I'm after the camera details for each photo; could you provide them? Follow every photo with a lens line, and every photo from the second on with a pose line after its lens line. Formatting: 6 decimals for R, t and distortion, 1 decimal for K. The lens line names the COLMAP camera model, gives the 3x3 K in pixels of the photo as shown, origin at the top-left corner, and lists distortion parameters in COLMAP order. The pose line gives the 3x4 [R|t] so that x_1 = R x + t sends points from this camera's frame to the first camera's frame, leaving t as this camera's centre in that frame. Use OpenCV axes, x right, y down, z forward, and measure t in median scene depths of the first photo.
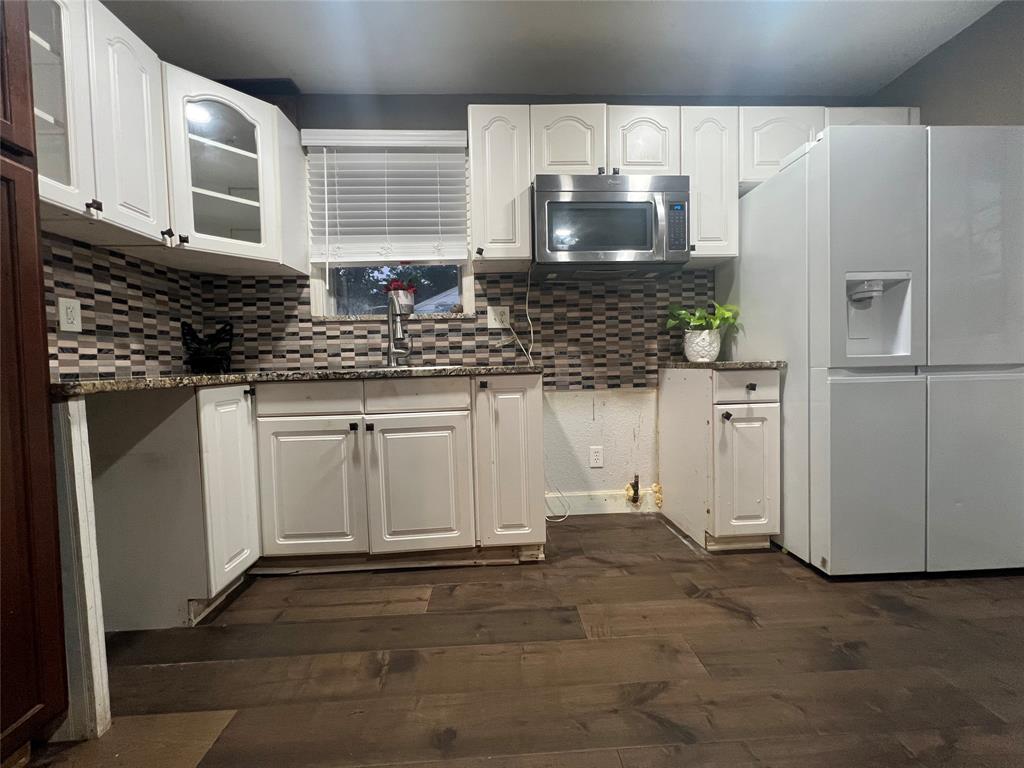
lens RADIAL K [[411.3, 0, 510.0], [0, 411.3, 379.9], [0, 0, 1]] dist [-0.002190, 0.000414]
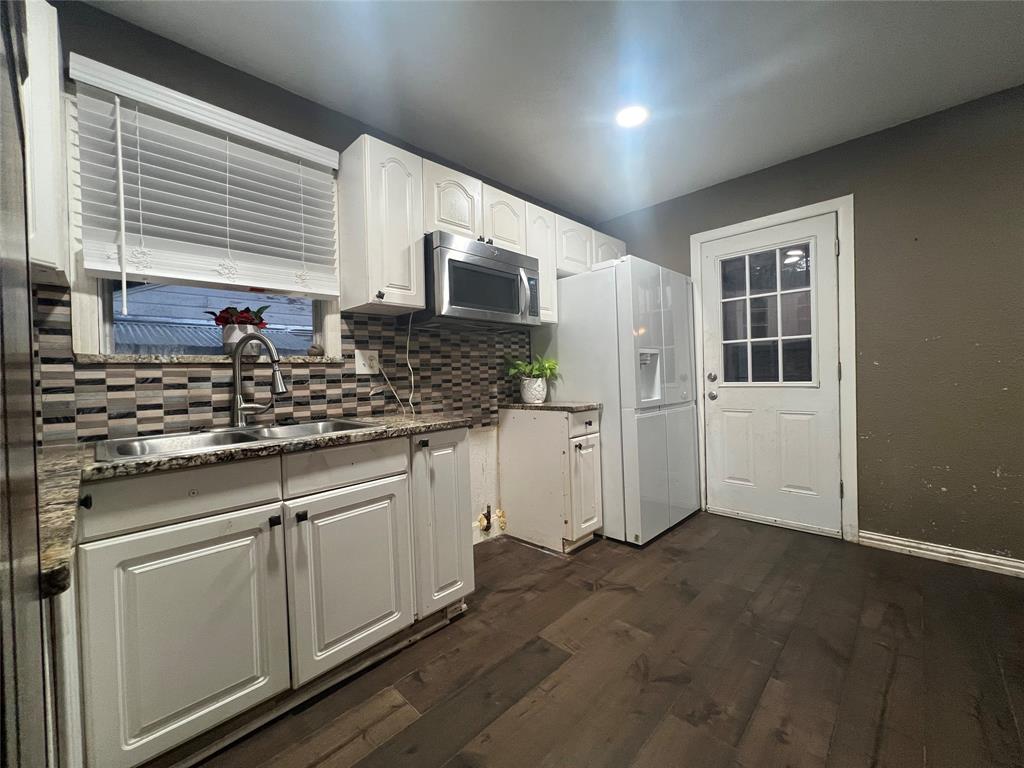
lens RADIAL K [[413.1, 0, 511.5], [0, 413.1, 380.0], [0, 0, 1]] dist [-0.000422, 0.000525]
pose [[0.732542, -0.005270, 0.680702, -0.436099], [0.039796, 0.998591, -0.035095, -0.071656], [-0.679558, 0.052798, 0.731719, 0.124329]]
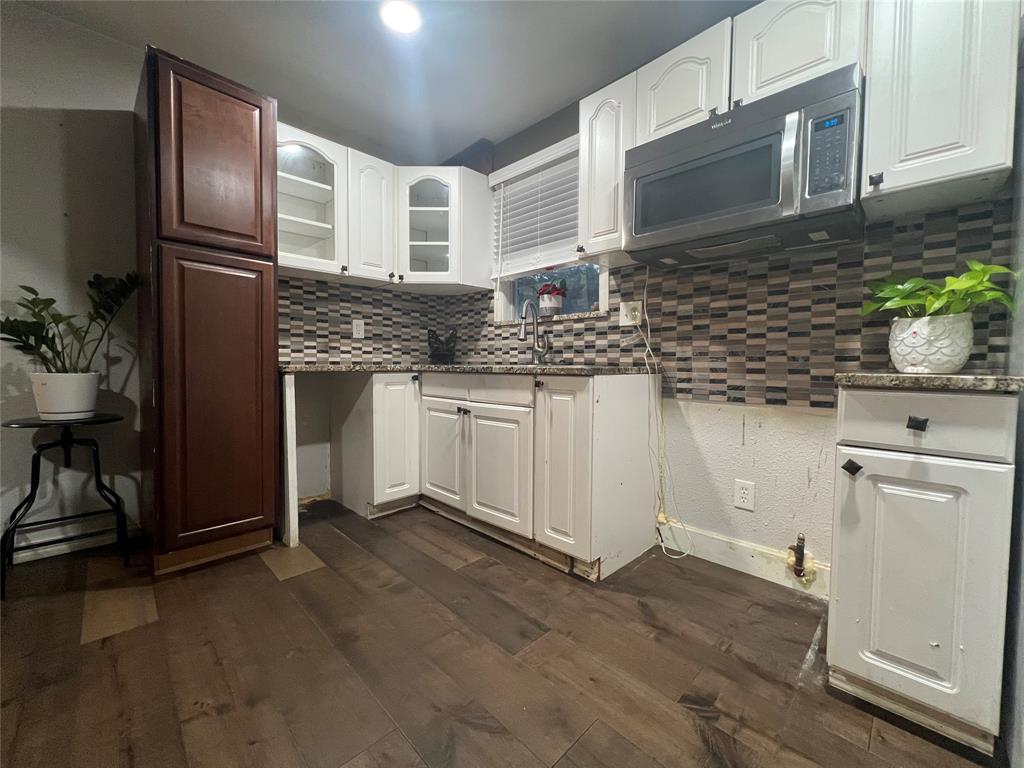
lens RADIAL K [[411.3, 0, 510.0], [0, 411.3, 379.9], [0, 0, 1]] dist [-0.002190, 0.000414]
pose [[0.670604, 0.060969, -0.739306, 0.498818], [-0.054934, 0.997962, 0.032470, -0.021650], [0.739778, 0.018839, 0.672587, 0.201476]]
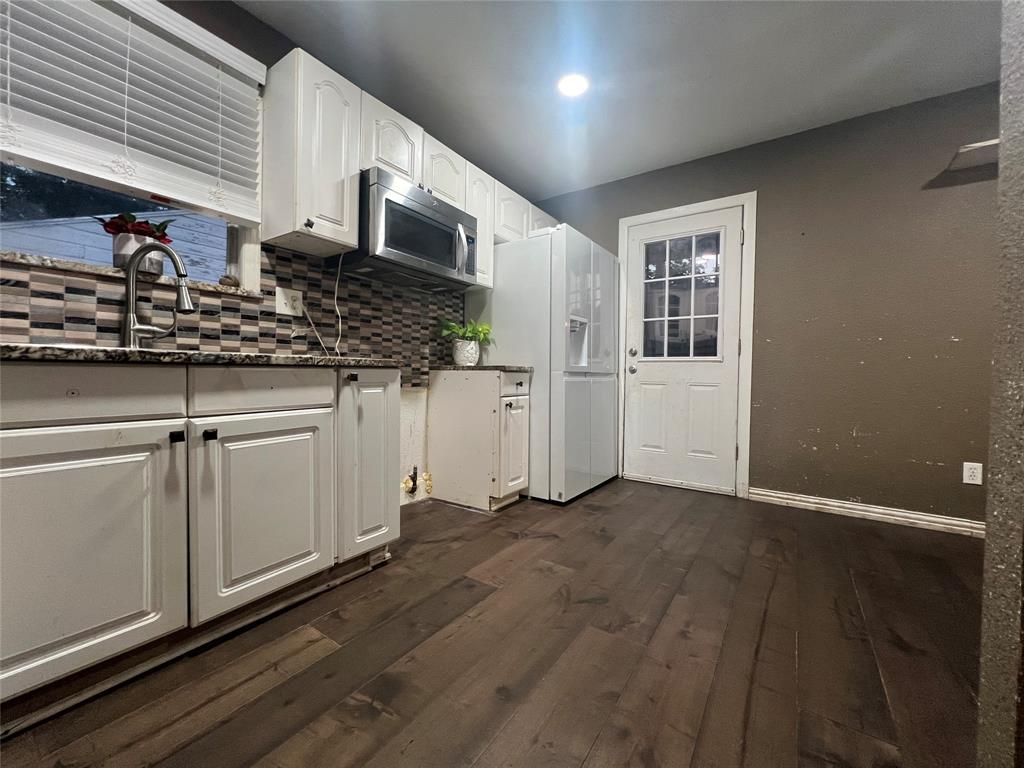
lens RADIAL K [[413.1, 0, 511.5], [0, 413.1, 380.0], [0, 0, 1]] dist [-0.000422, 0.000525]
pose [[0.601142, 0.020456, 0.798880, -0.447999], [0.003474, 0.999596, -0.028209, 0.034068], [-0.799134, 0.019733, 0.600828, 0.138421]]
